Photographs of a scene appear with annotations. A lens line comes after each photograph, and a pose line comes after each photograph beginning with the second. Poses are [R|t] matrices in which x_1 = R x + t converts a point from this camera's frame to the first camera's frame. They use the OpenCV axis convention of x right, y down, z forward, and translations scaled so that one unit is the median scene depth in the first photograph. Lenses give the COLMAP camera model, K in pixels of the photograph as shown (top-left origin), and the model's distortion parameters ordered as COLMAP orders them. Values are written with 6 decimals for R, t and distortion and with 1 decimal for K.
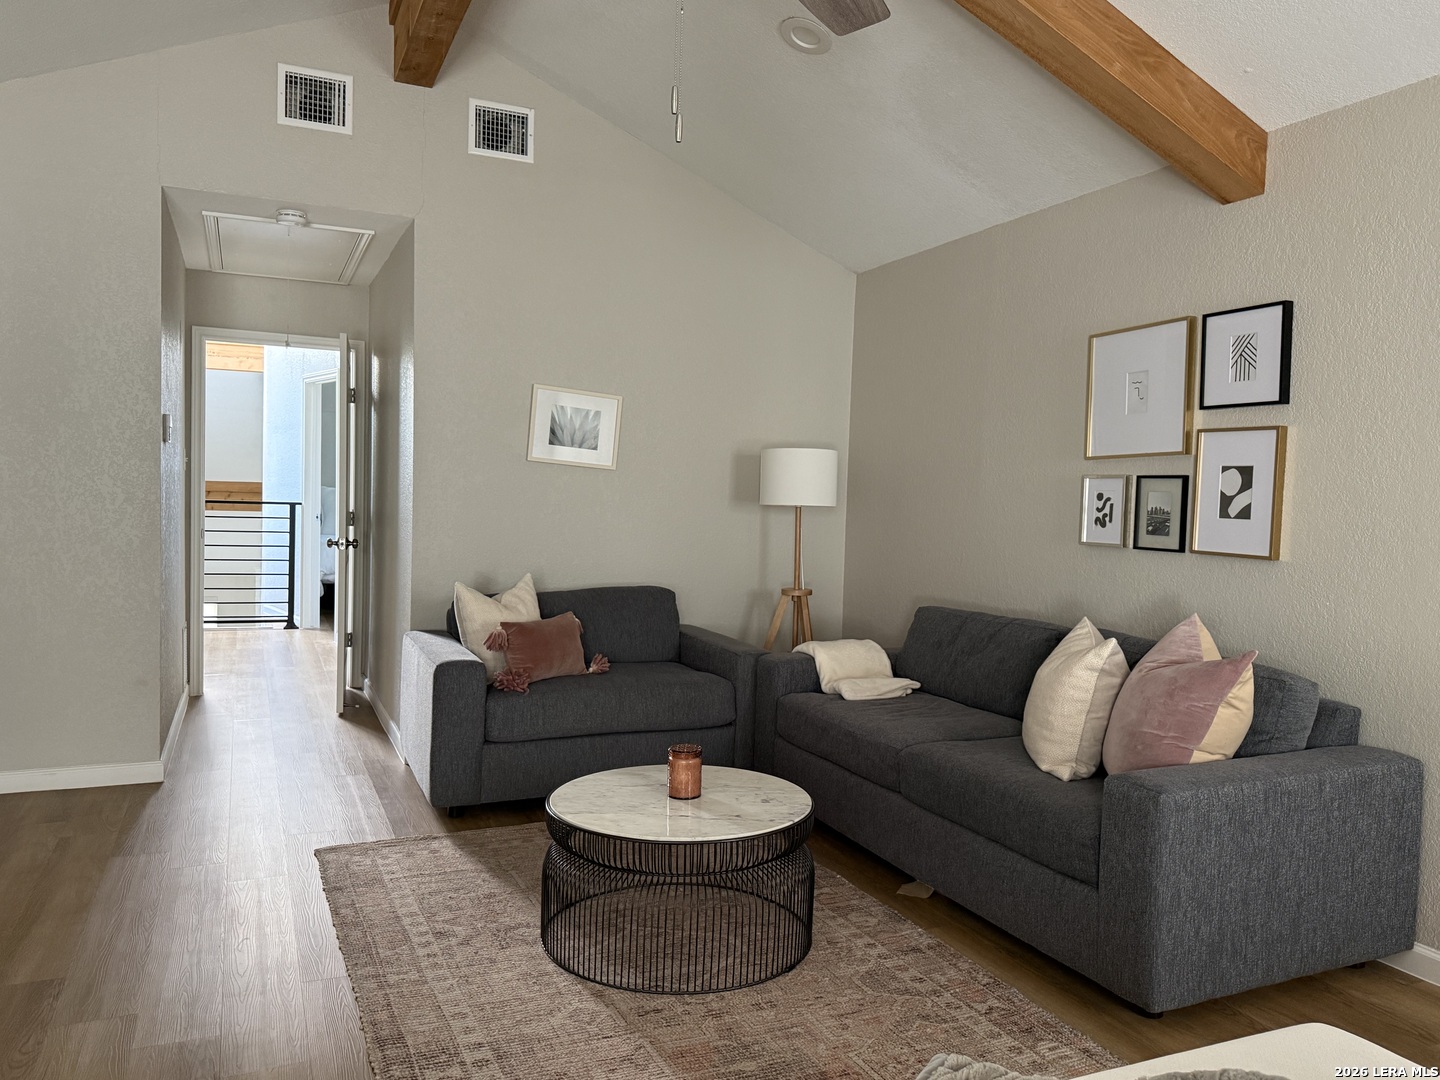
lens RADIAL K [[1047.4, 0, 721.1], [0, 1047.4, 536.3], [0, 0, 1]] dist [0.021939, -0.003956]
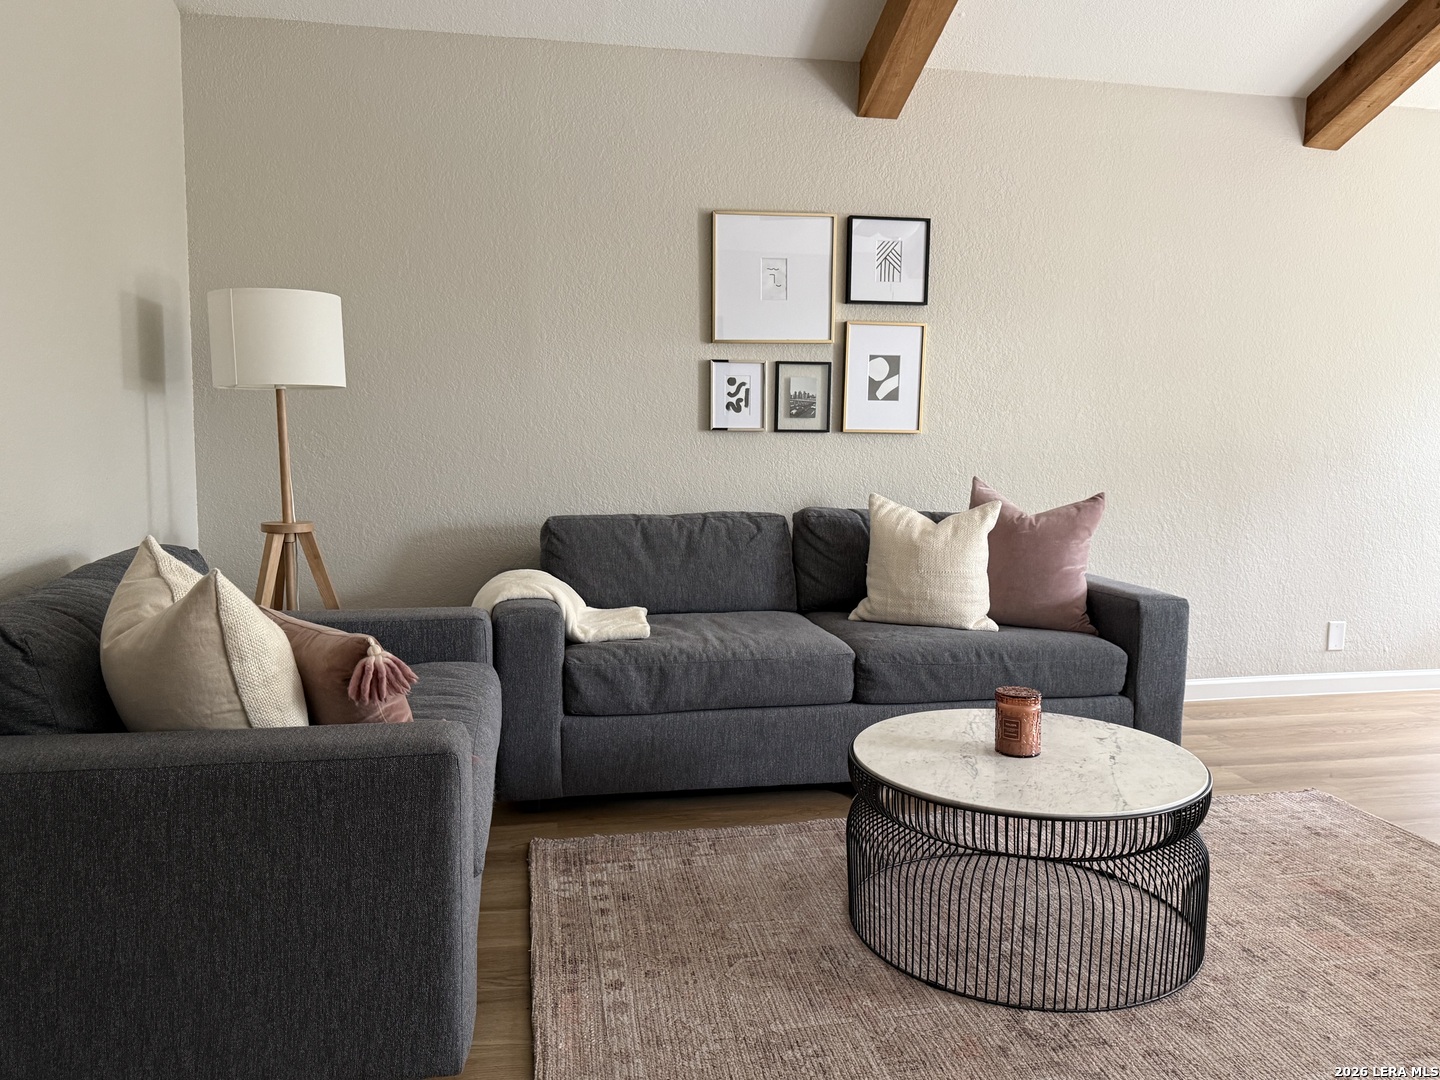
lens RADIAL K [[1047.4, 0, 720.8], [0, 1047.4, 552.8], [0, 0, 1]] dist [0.021939, -0.003956]
pose [[0.242031, -0.139379, 0.960206, -0.677510], [0.038710, 0.990228, 0.133979, -0.011327], [-0.969496, 0.004742, 0.245061, 0.843267]]
